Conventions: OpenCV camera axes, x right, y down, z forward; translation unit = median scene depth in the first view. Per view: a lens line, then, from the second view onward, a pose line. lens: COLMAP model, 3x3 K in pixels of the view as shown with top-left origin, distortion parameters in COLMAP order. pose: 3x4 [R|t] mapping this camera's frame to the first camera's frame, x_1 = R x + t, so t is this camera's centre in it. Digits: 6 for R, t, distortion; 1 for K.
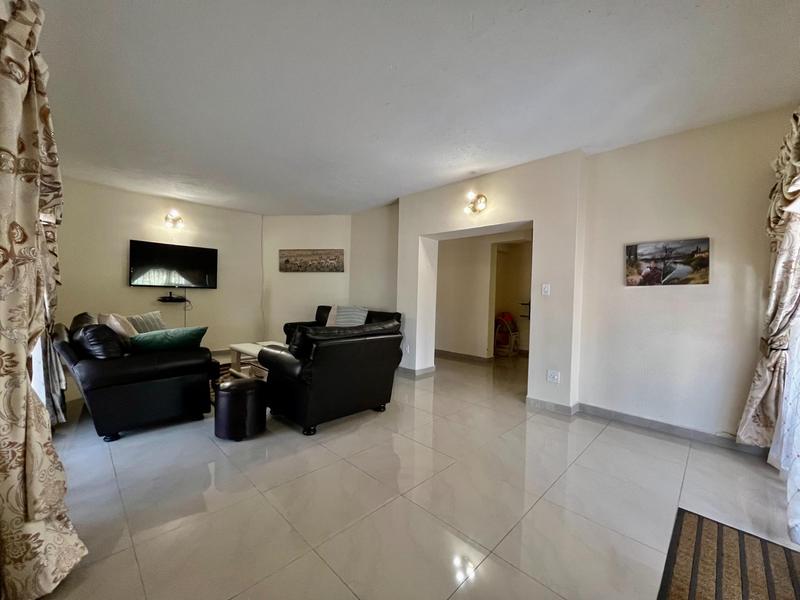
lens RADIAL K [[326.0, 0, 400.1], [0, 326.0, 298.3], [0, 0, 1]] dist [-0.000954, -0.000538]
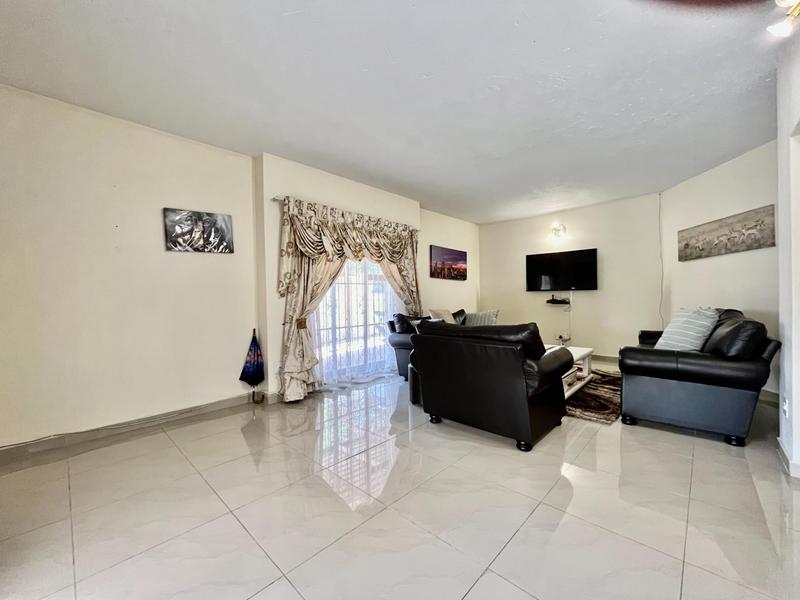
lens RADIAL K [[326.0, 0, 400.4], [0, 326.0, 303.6], [0, 0, 1]] dist [-0.000954, -0.000538]
pose [[0.020030, -0.006295, -0.999780, 0.380938], [0.010533, 0.999926, -0.006085, 0.011195], [0.999744, -0.010409, 0.020095, 0.405410]]
